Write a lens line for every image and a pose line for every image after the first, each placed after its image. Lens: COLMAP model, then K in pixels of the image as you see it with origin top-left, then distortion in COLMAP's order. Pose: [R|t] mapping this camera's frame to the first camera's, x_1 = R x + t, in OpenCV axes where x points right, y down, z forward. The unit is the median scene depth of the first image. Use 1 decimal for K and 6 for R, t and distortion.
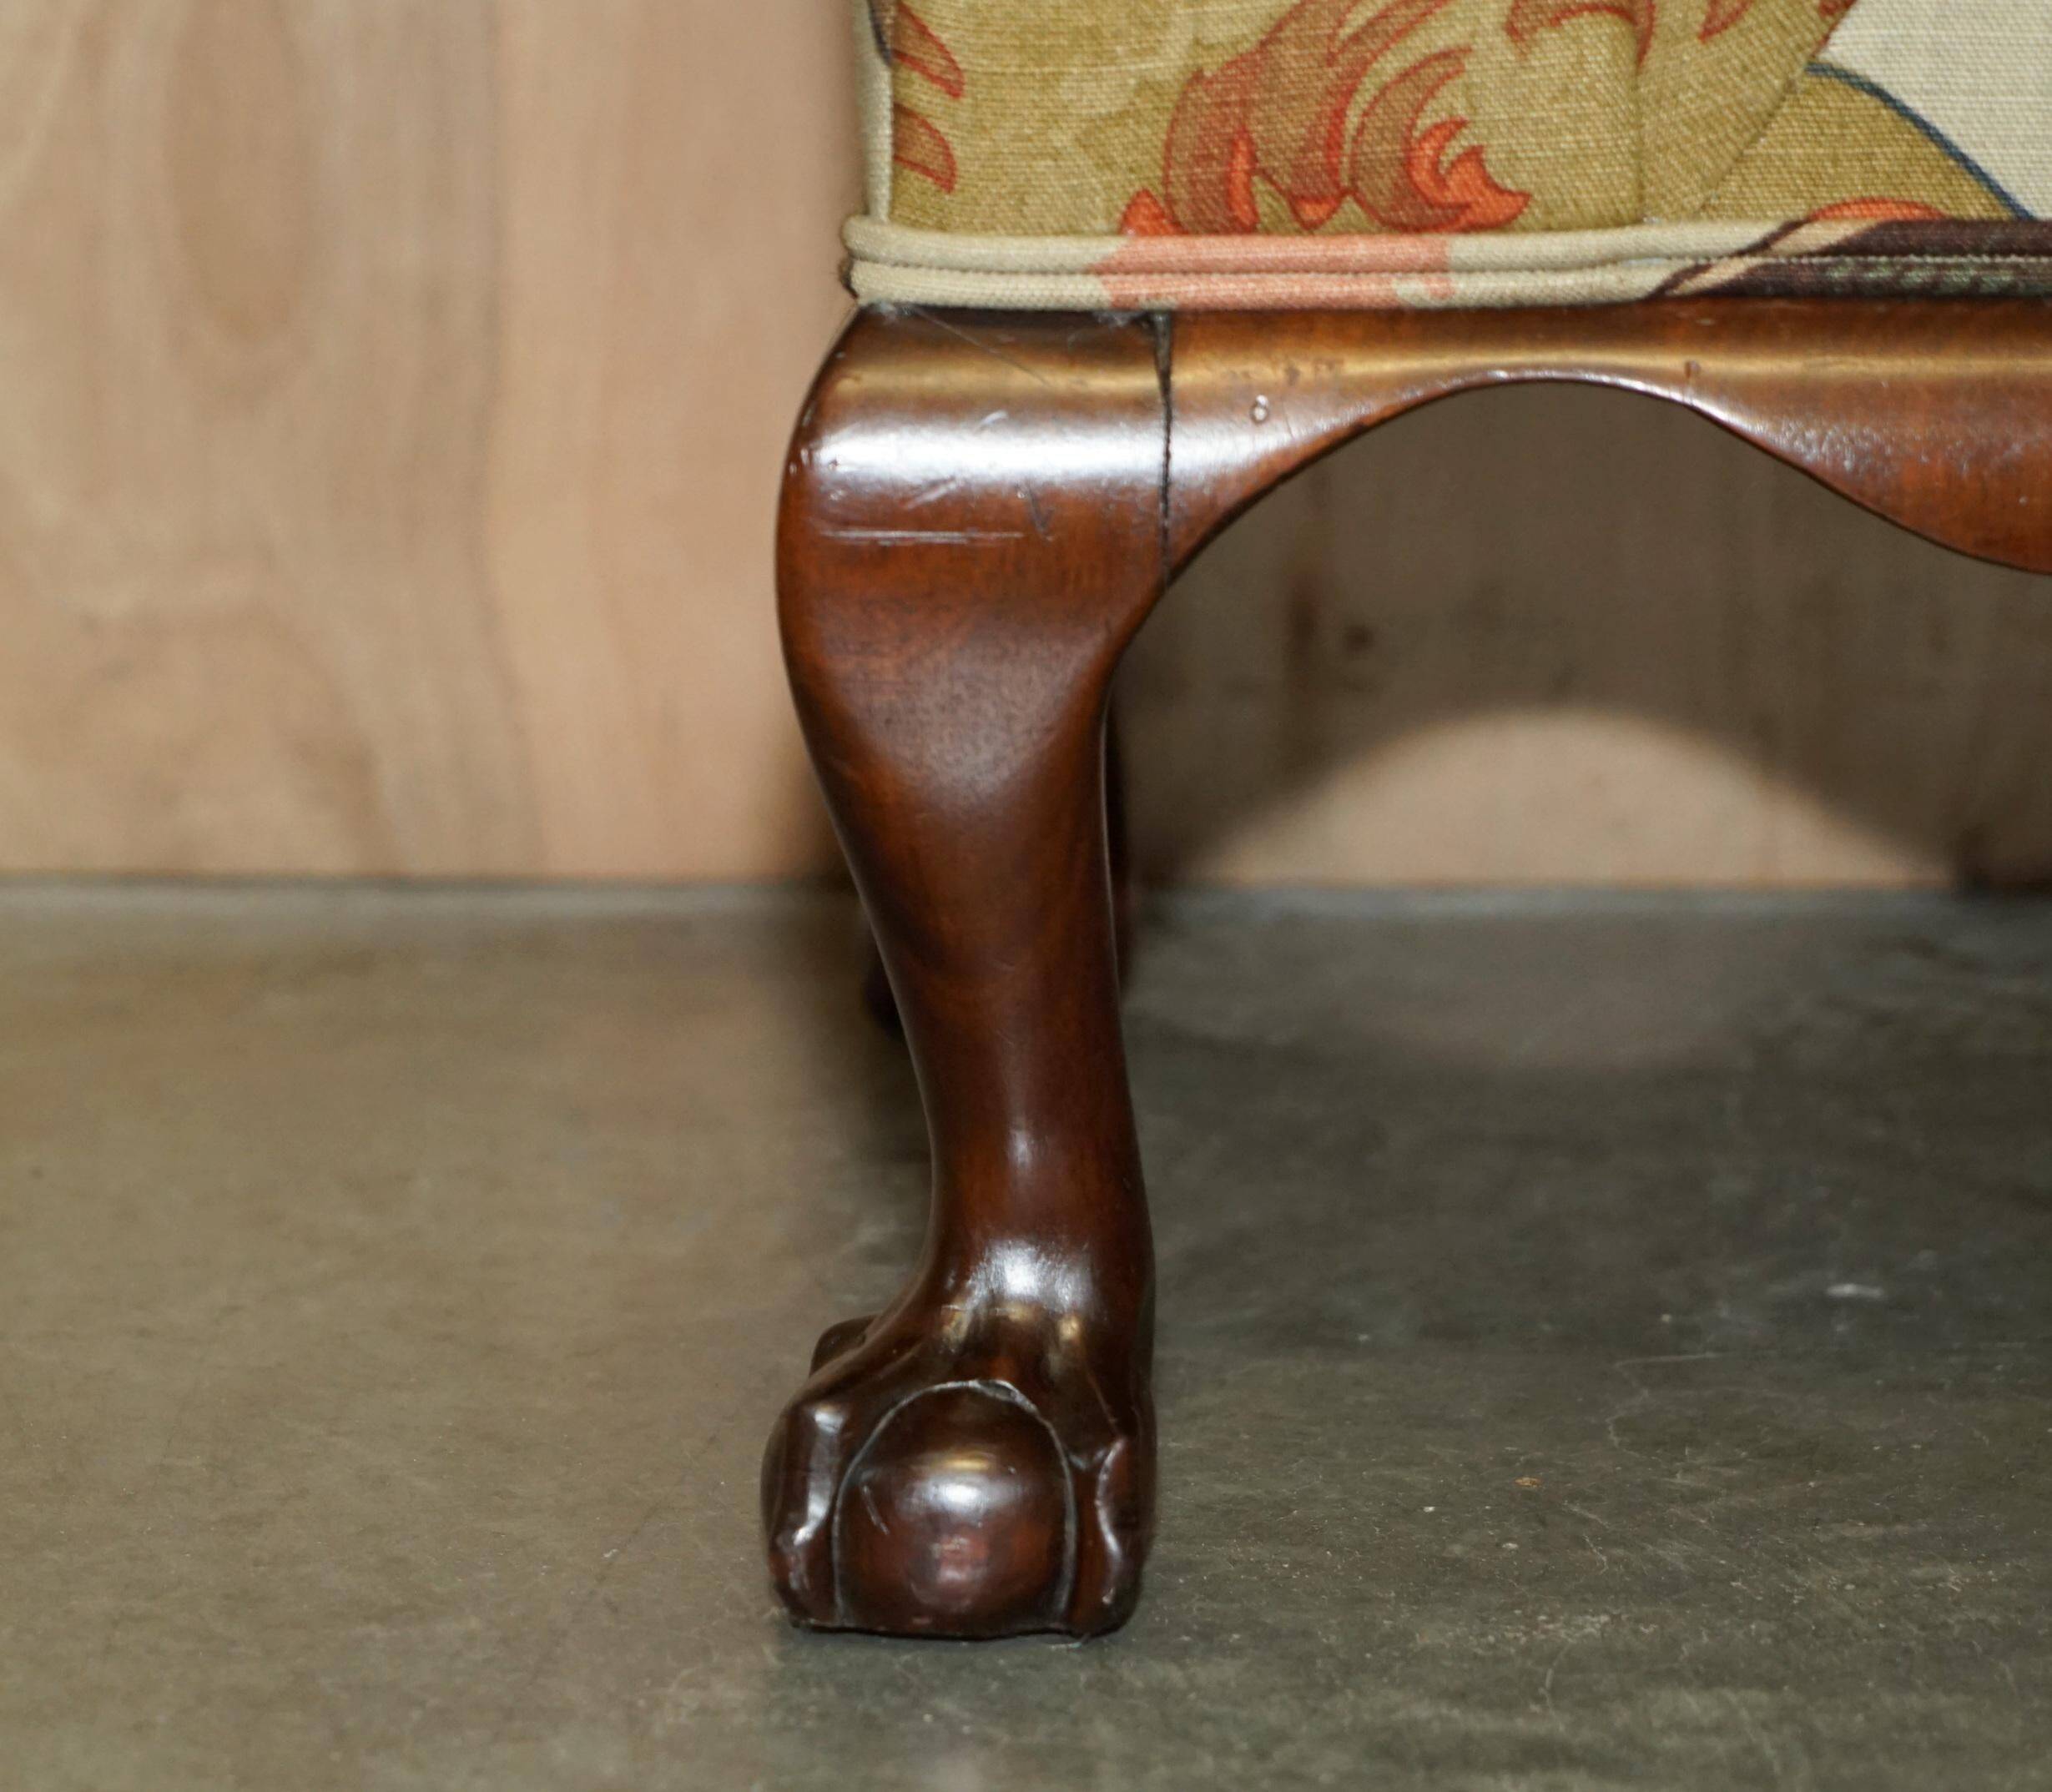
lens RADIAL K [[6644.8, 0, 919.0], [0, 6644.8, 922.4], [0, 0, 1]] dist [-0.028156, 0.000000]
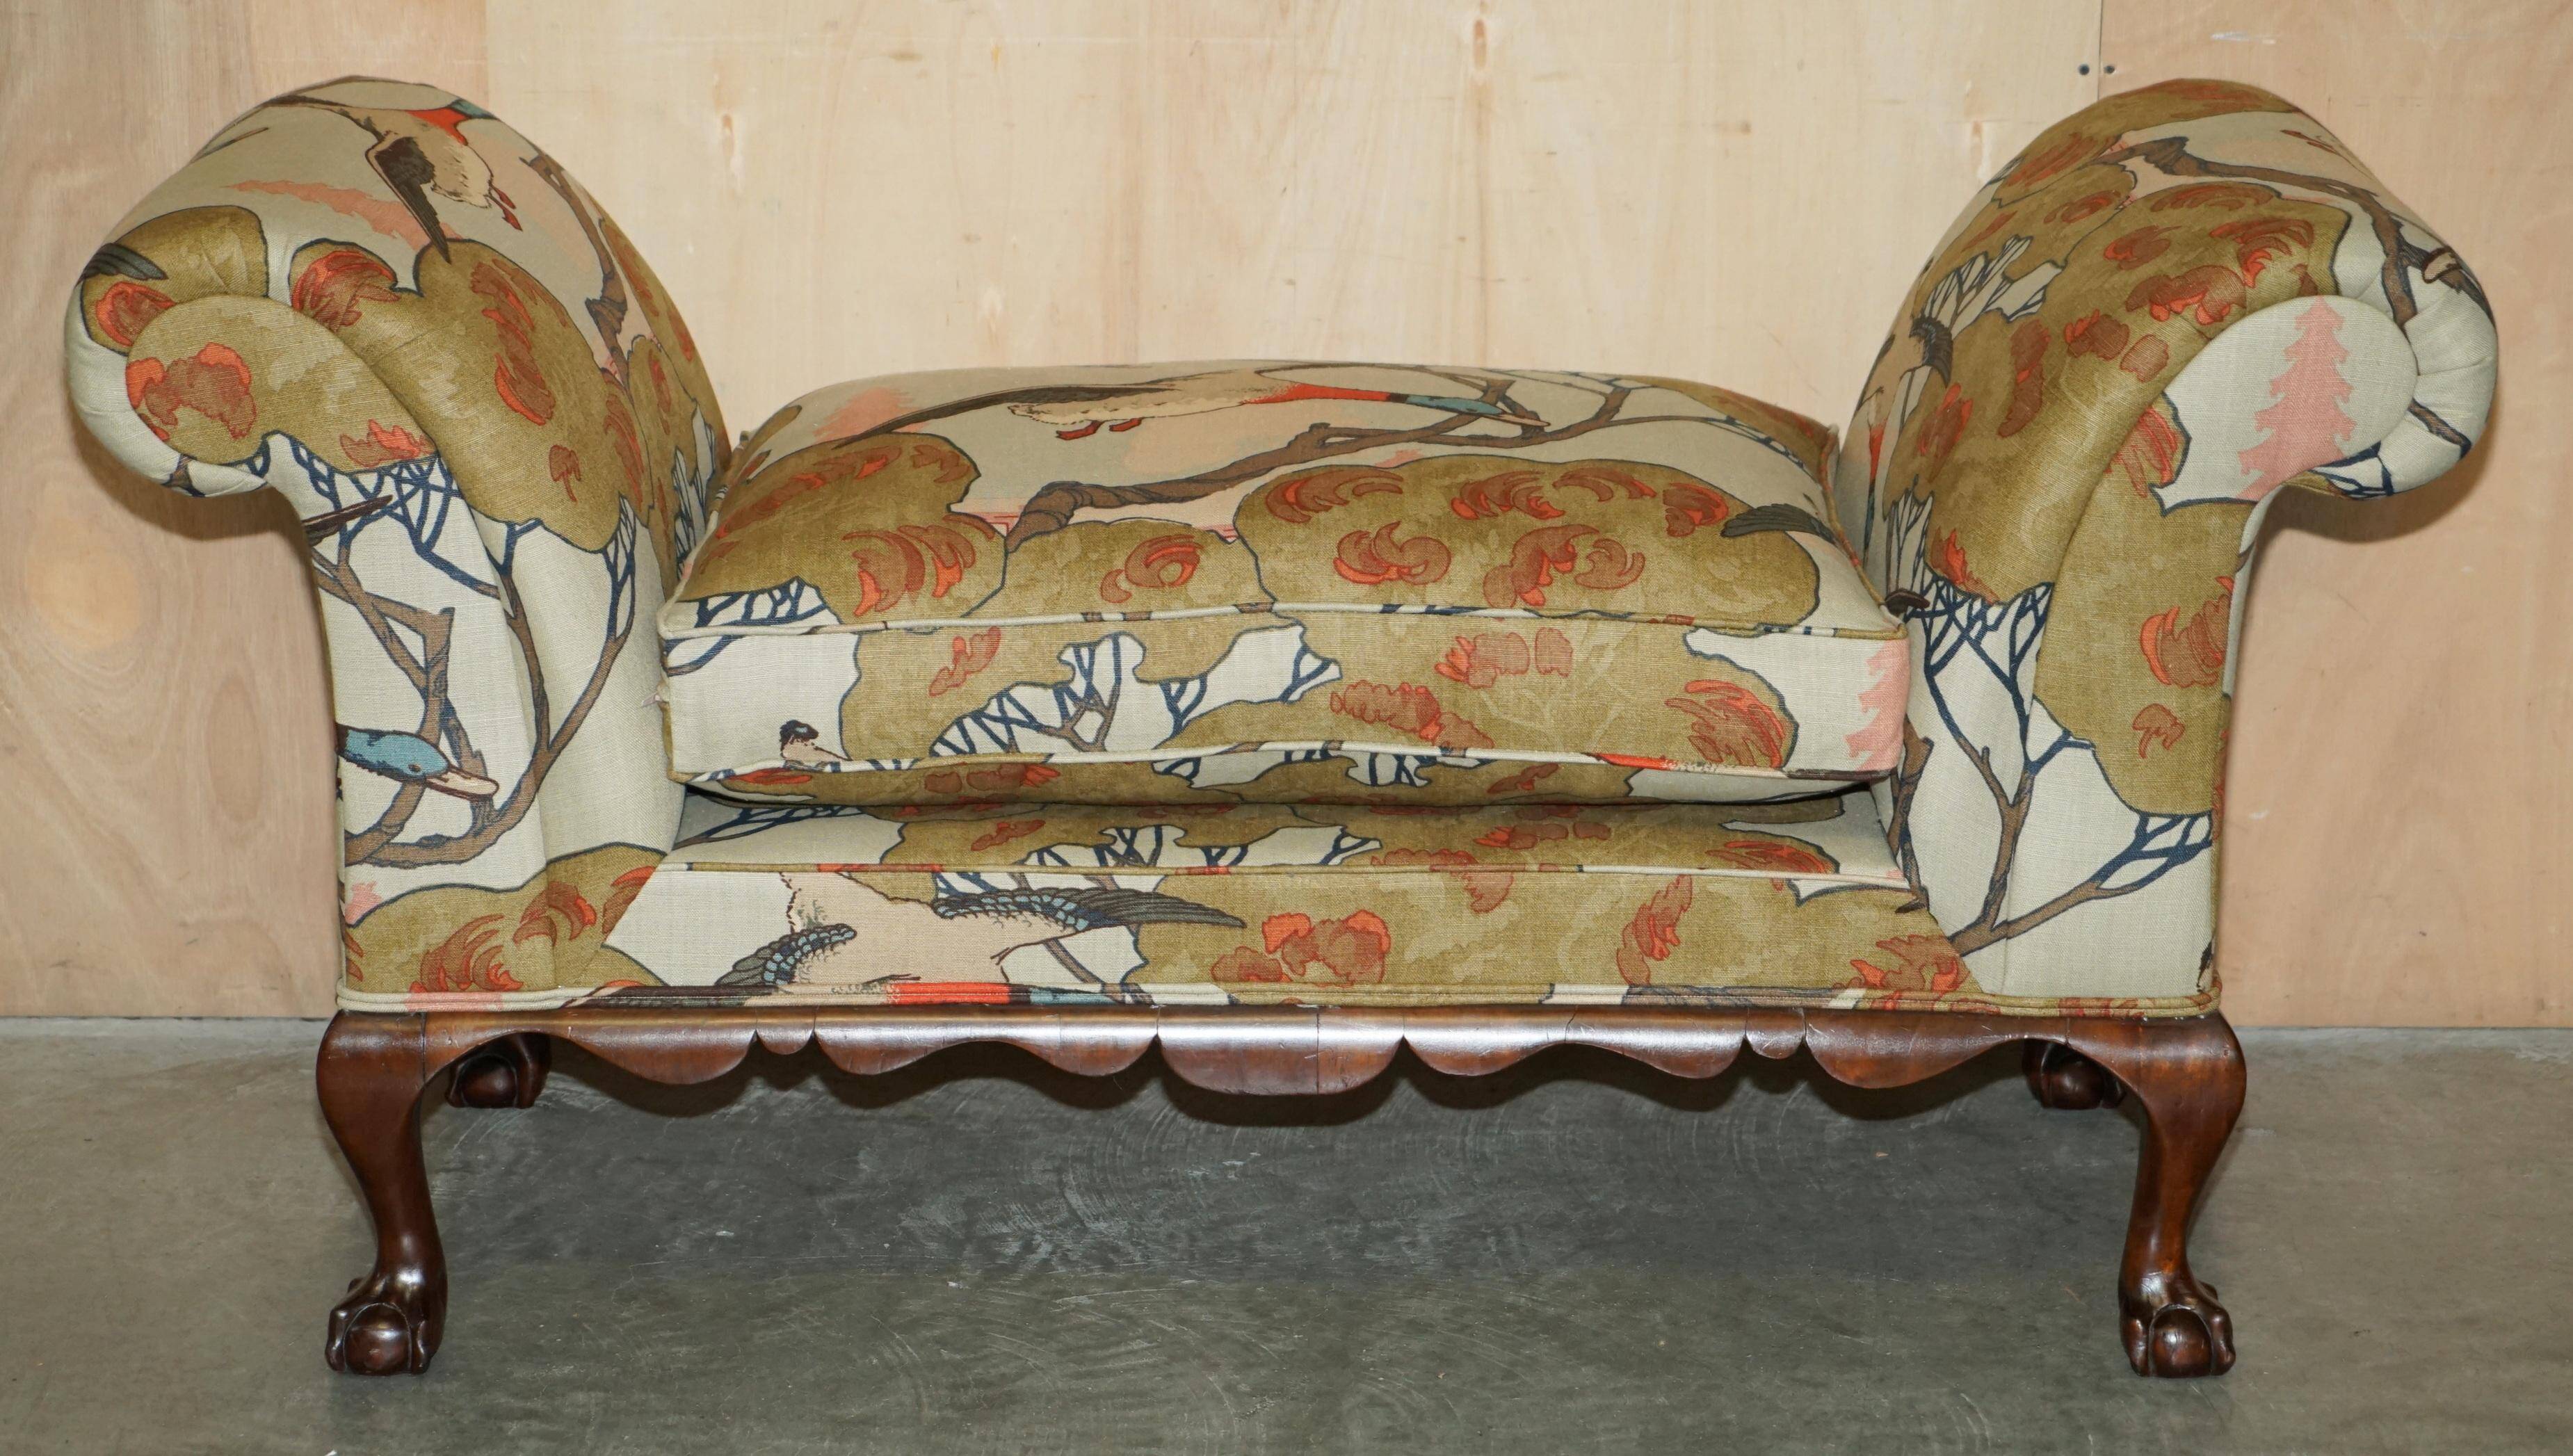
lens RADIAL K [[5621.5, 0, 1280.3], [0, 5621.5, 724.7], [0, 0, 1]] dist [-0.032299, 0.000000]
pose [[0.999870, -0.002603, 0.015913, 0.434407], [0.001430, 0.997311, 0.073268, -0.451012], [-0.016060, -0.073236, 0.997185, -1.934140]]
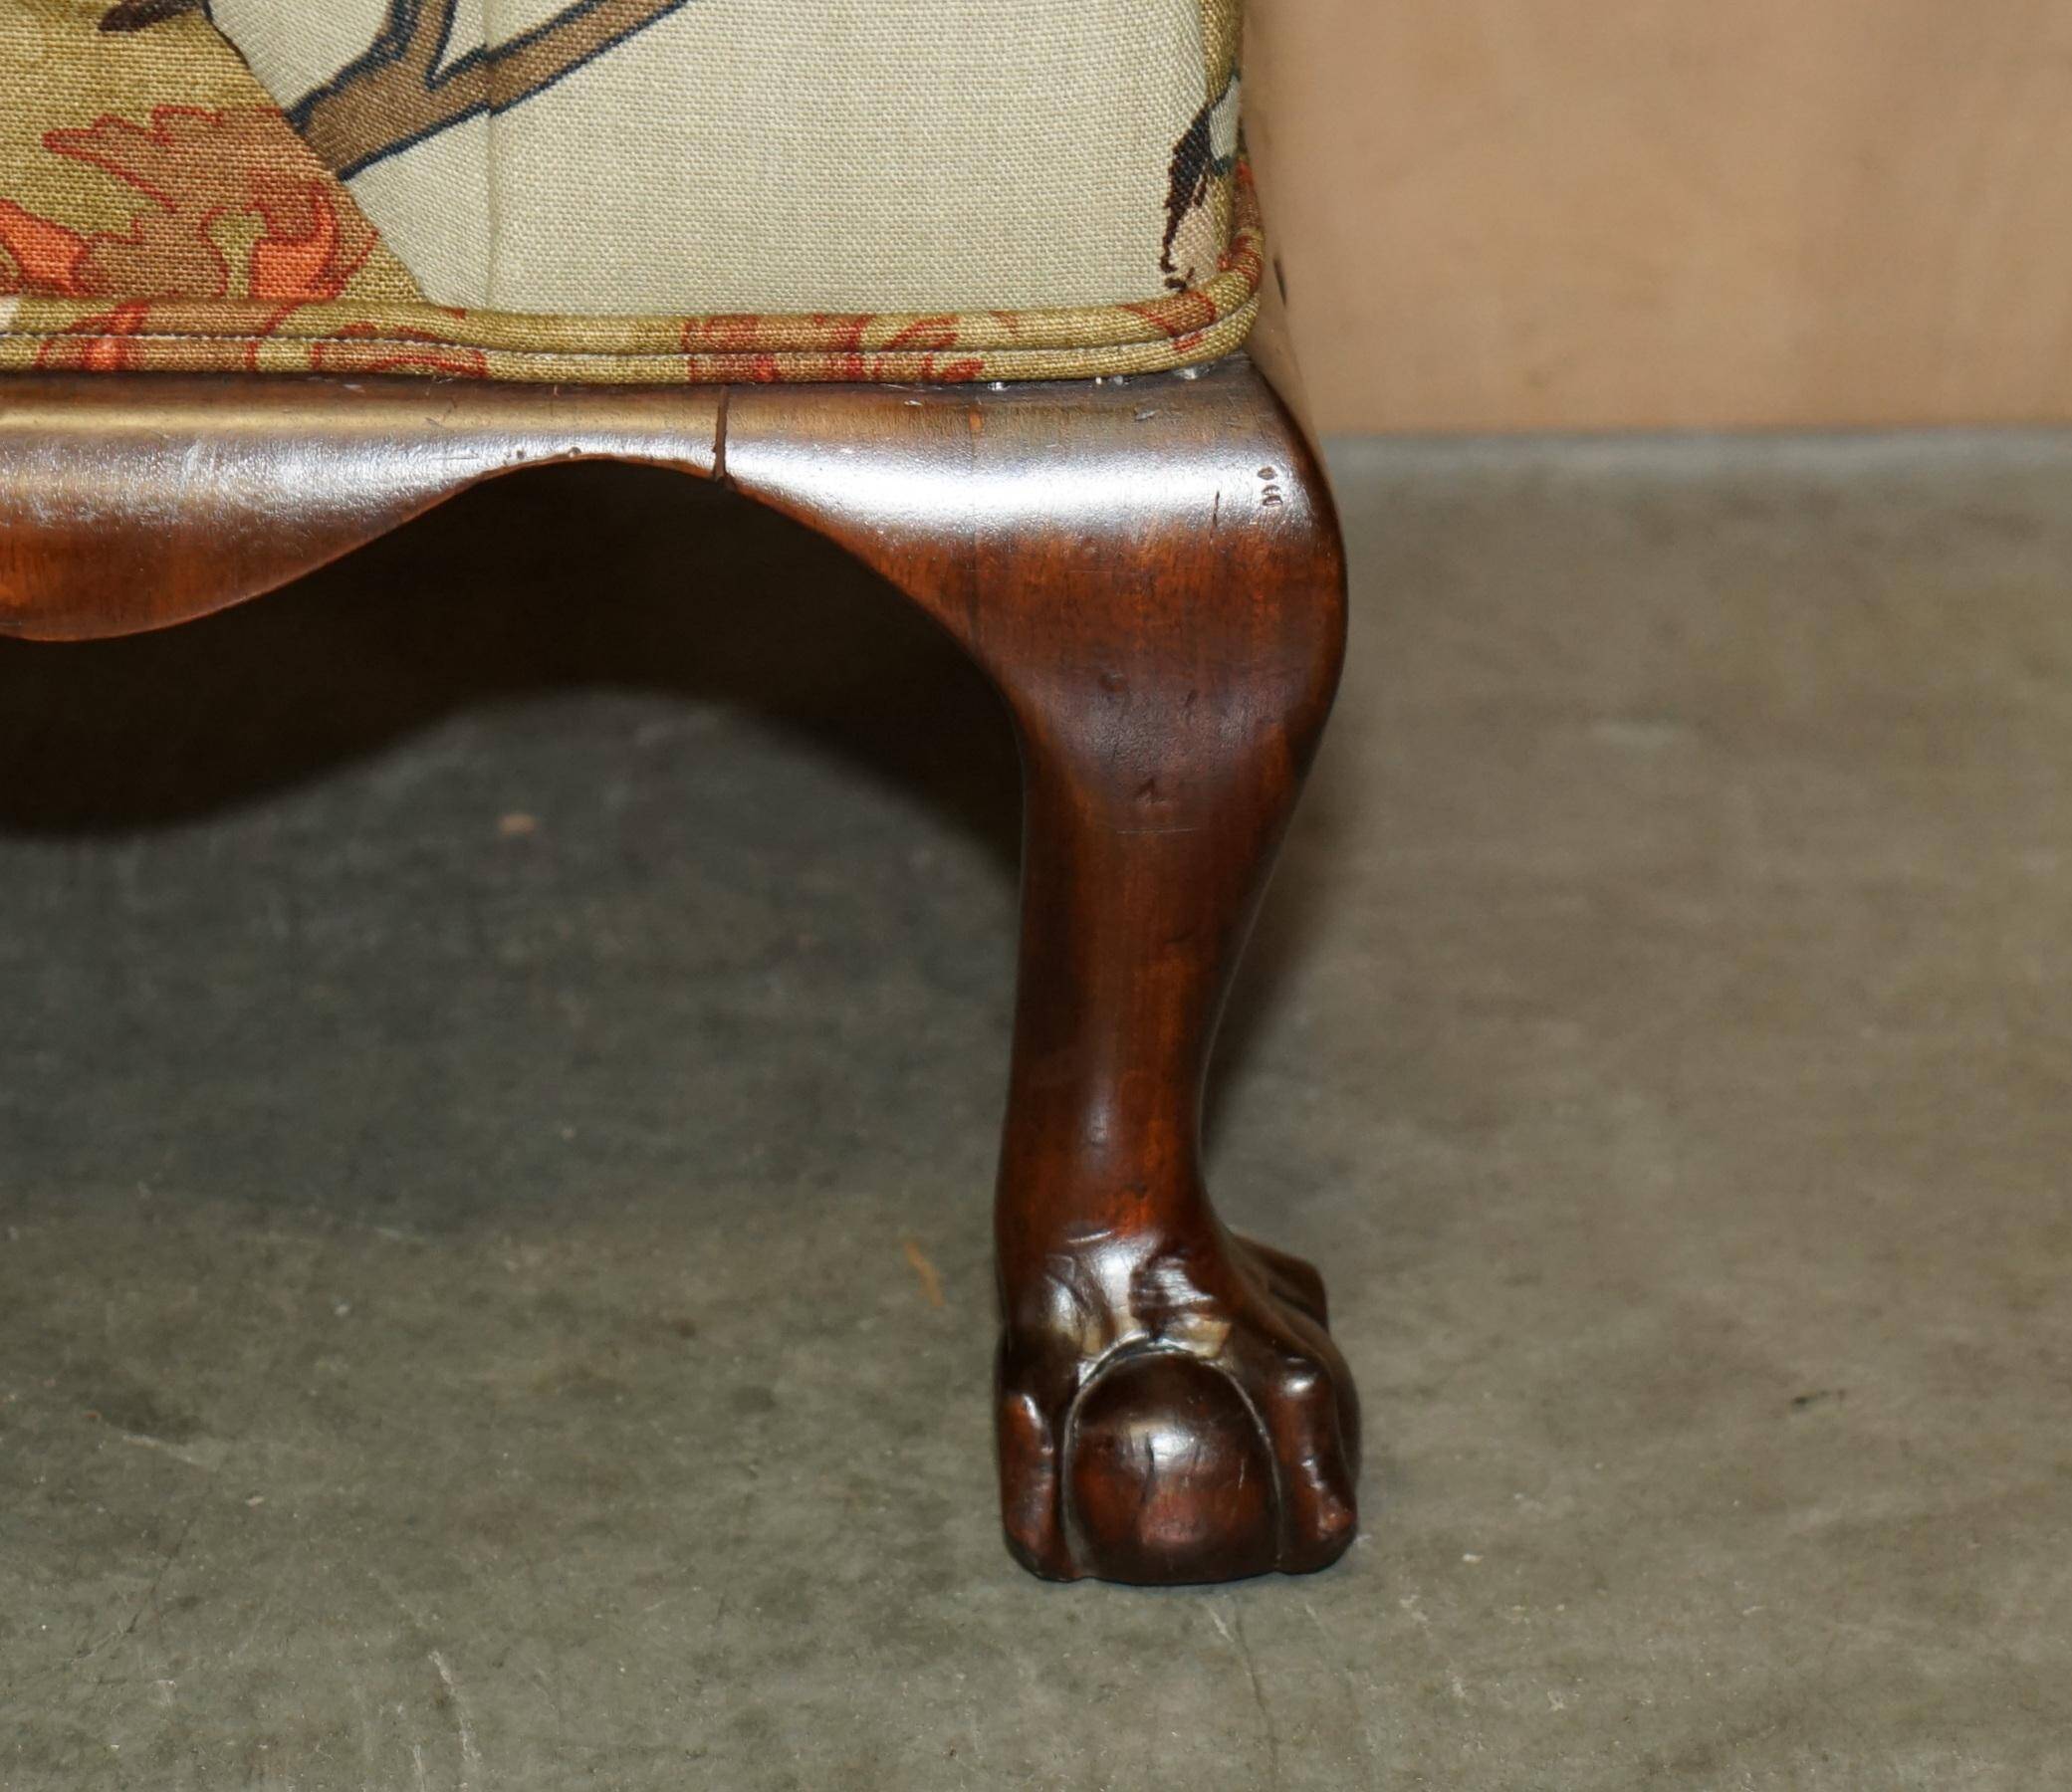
lens RADIAL K [[8028.2, 0, 952.7], [0, 8028.2, 831.6], [0, 0, 1]] dist [-0.016191, 0.000000]
pose [[0.999725, -0.022540, 0.006402, 0.914662], [0.021169, 0.985969, 0.165582, -0.218010], [-0.010045, -0.165401, 0.986175, -0.245863]]
